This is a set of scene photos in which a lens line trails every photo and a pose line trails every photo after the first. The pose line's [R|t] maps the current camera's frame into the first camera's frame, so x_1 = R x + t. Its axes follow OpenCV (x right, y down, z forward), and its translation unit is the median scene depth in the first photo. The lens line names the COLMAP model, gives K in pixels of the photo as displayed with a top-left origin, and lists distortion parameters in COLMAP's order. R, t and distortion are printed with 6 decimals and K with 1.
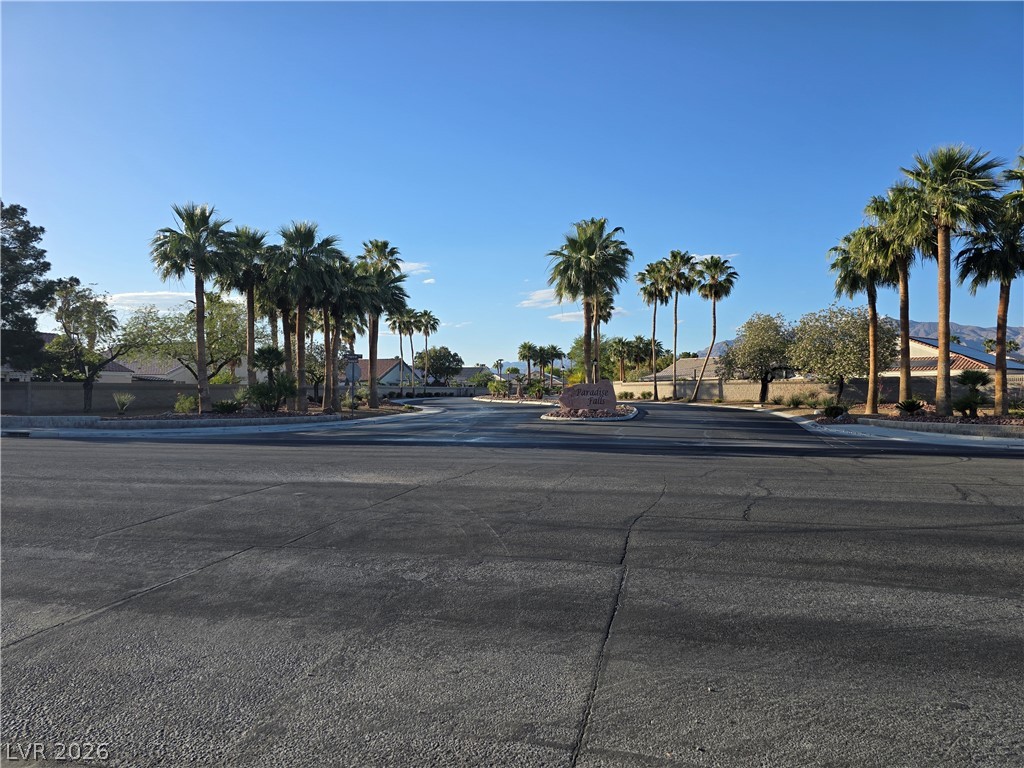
lens RADIAL K [[676.9, 0, 514.7], [0, 676.9, 386.1], [0, 0, 1]] dist [0.078087, -0.074649]
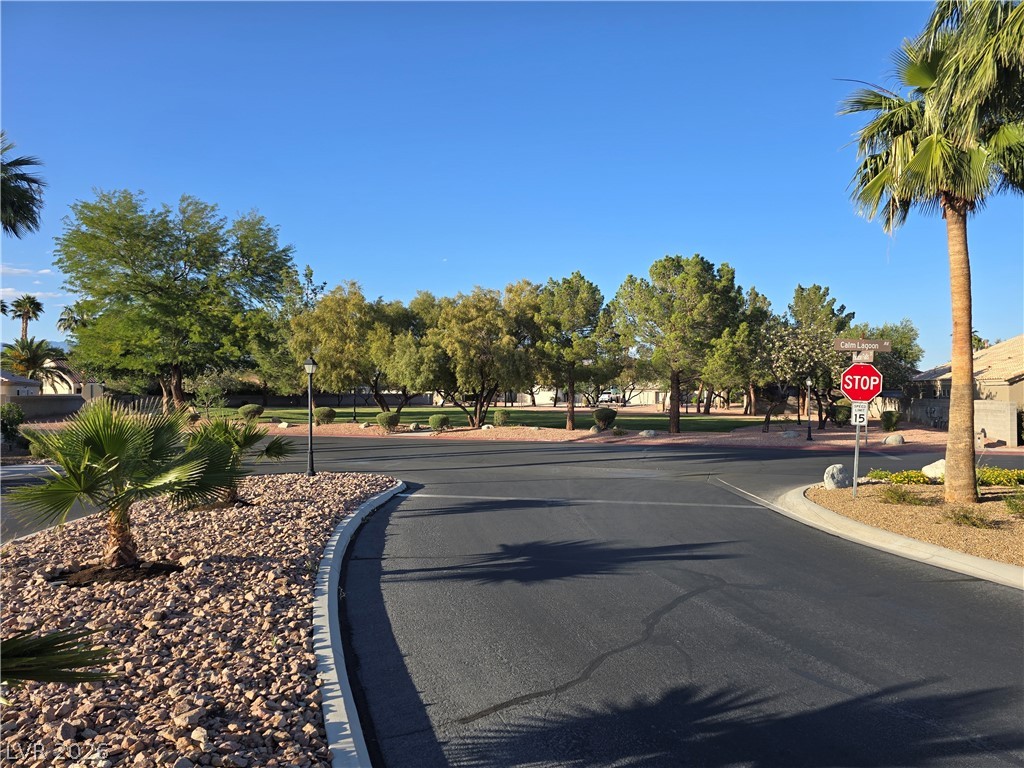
lens RADIAL K [[676.9, 0, 514.7], [0, 676.9, 386.1], [0, 0, 1]] dist [0.078087, -0.074649]
pose [[0.744048, 0.012302, 0.668013, 0.129626], [-0.008318, 0.999924, -0.009150, -0.004213], [-0.668075, 0.001251, 0.744093, 2.321373]]
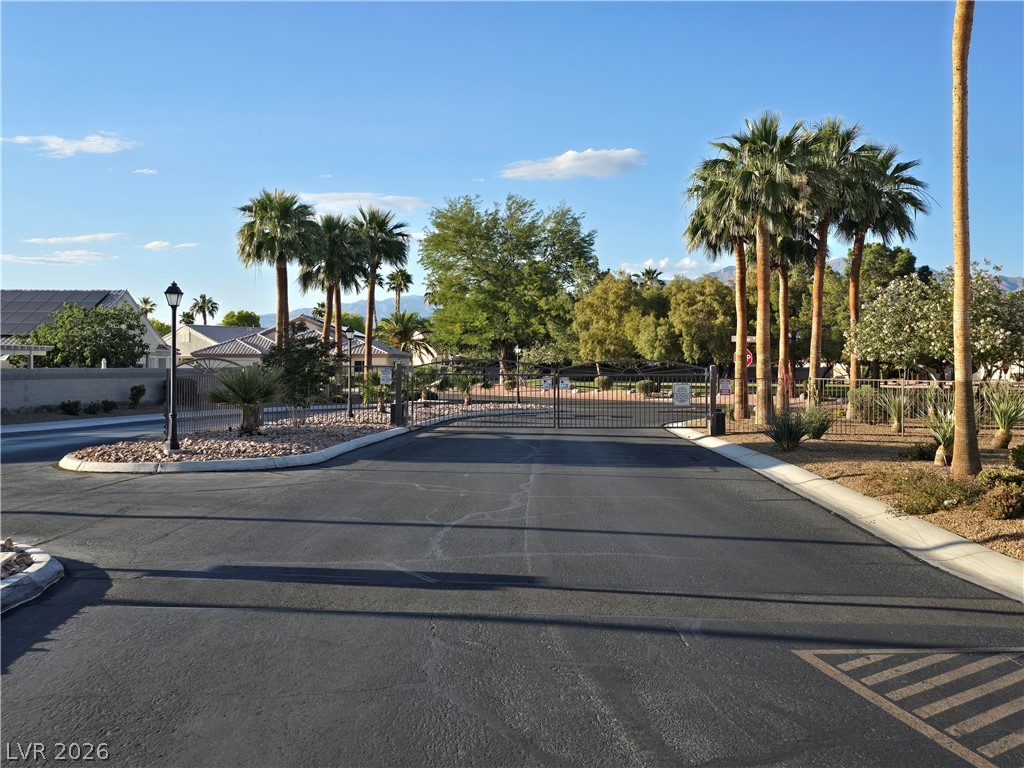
lens RADIAL K [[1123.3, 0, 518.9], [0, 1123.3, 386.0], [0, 0, 1]] dist [0.101840, -0.161012]
pose [[0.974863, 0.003320, 0.222782, 0.037089], [-0.008718, 0.999692, 0.023249, -0.006309], [-0.222637, -0.024607, 0.974591, 1.588456]]
